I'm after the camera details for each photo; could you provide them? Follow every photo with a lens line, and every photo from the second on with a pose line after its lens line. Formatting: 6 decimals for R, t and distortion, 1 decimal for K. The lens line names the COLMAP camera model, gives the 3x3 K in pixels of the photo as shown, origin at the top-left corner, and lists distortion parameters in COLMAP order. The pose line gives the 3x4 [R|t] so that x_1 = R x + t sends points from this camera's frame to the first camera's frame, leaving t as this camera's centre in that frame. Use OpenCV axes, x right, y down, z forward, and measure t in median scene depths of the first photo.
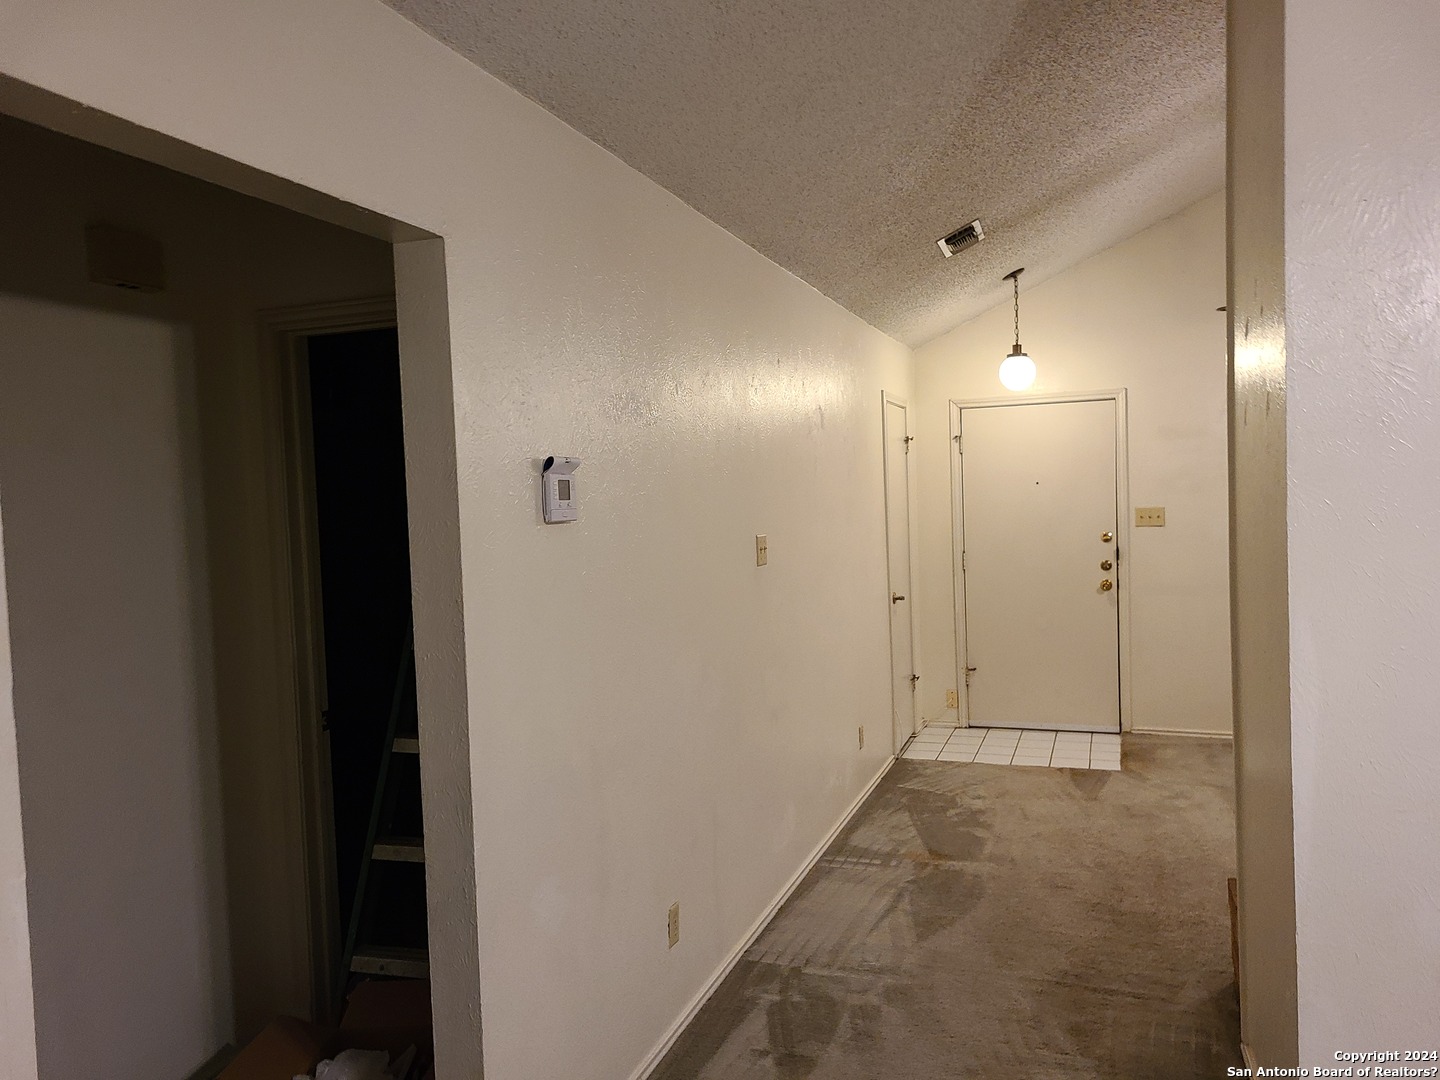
lens RADIAL K [[1073.1, 0, 724.5], [0, 1073.1, 539.0], [0, 0, 1]] dist [0.055219, -0.046318]
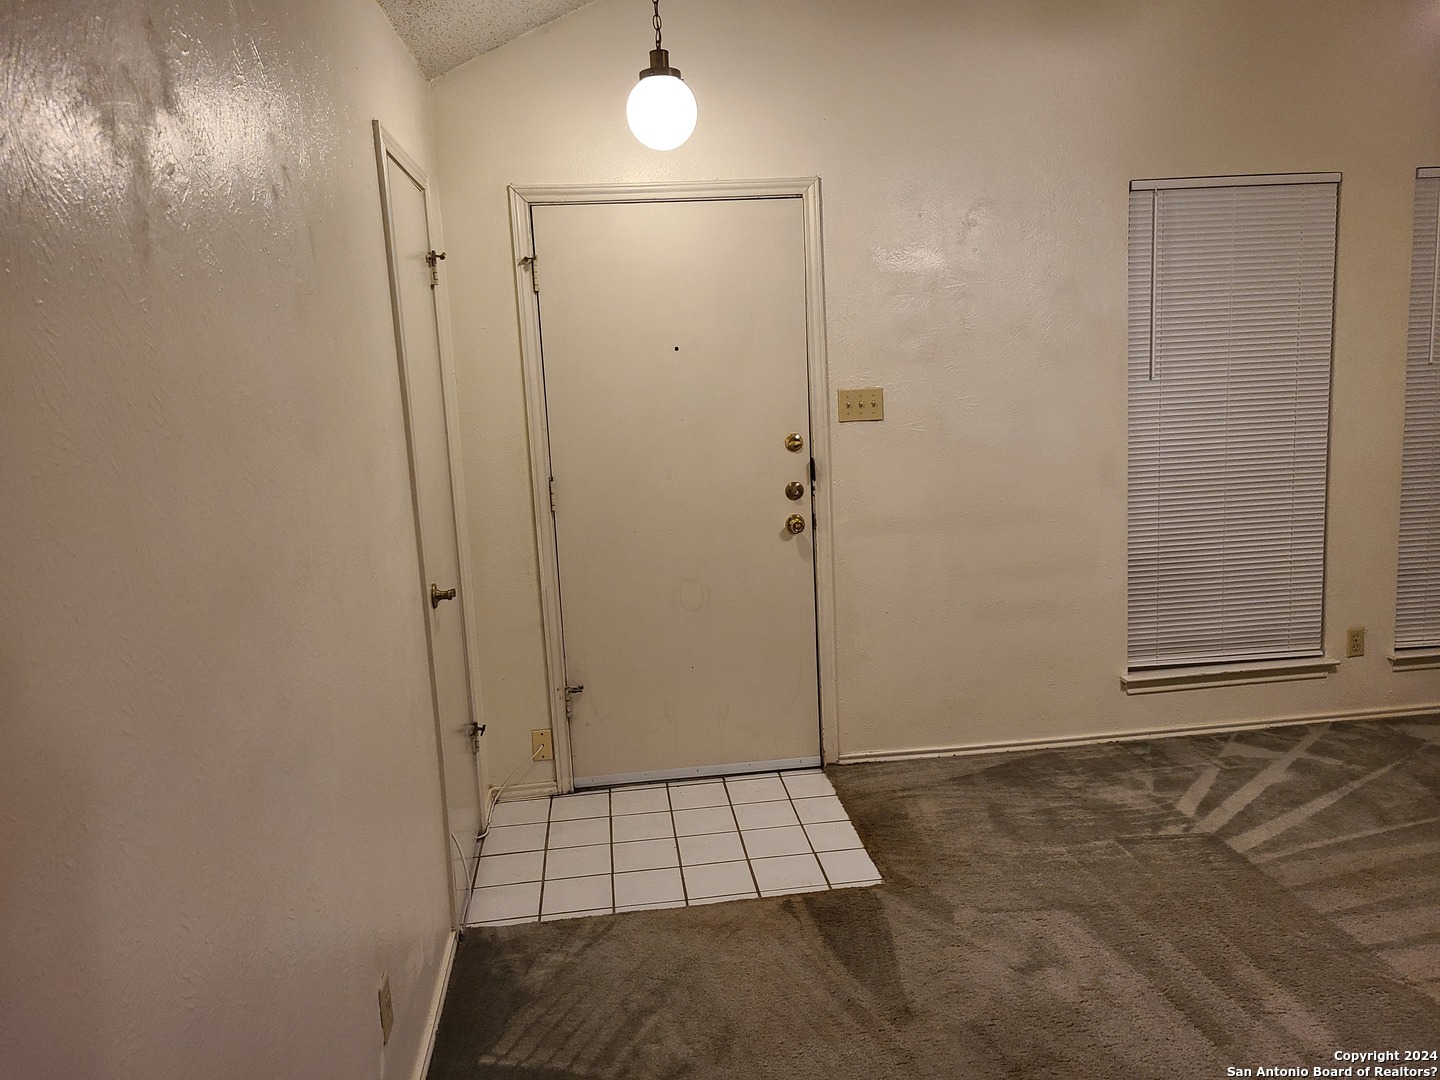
lens RADIAL K [[1073.1, 0, 724.1], [0, 1073.1, 530.0], [0, 0, 1]] dist [0.055219, -0.046318]
pose [[0.894758, -0.077721, 0.439736, 0.063873], [0.036121, 0.994107, 0.102207, -0.015116], [-0.445088, -0.075567, 0.892293, 0.500649]]
